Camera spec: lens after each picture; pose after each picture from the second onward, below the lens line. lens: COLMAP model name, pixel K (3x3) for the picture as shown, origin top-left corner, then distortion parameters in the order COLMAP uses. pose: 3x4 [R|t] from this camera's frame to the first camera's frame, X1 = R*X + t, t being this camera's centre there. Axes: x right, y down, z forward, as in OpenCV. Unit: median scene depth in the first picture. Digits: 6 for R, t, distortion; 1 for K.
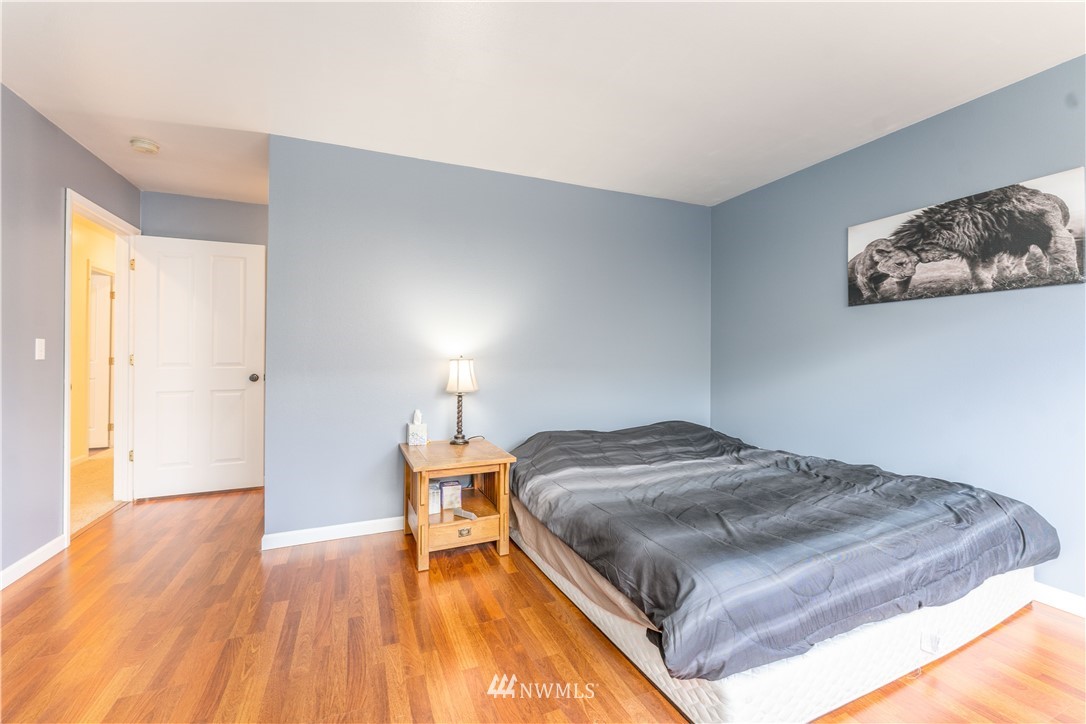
lens RADIAL K [[444.3, 0, 542.2], [0, 444.3, 354.4], [0, 0, 1]] dist [0.000927, -0.007819]
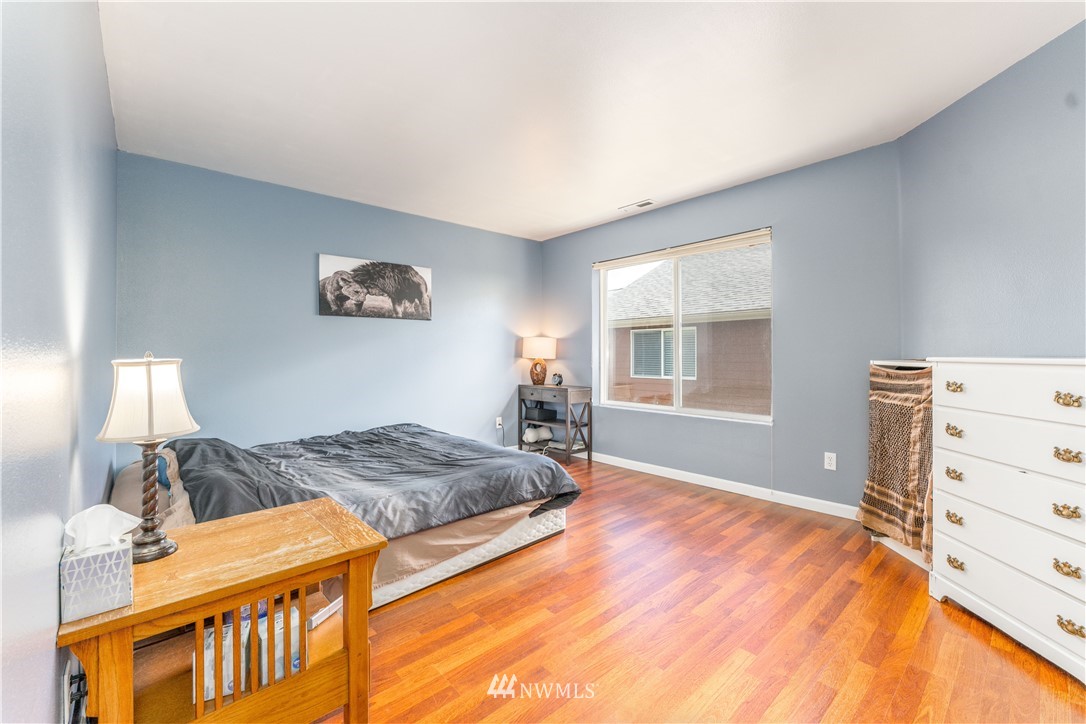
lens RADIAL K [[444.3, 0, 542.2], [0, 444.3, 354.4], [0, 0, 1]] dist [0.000927, -0.007819]
pose [[-0.324443, -0.004079, 0.945896, -0.843481], [0.000098, 0.999991, 0.004345, 0.000876], [-0.945905, 0.001503, -0.324440, 0.917760]]
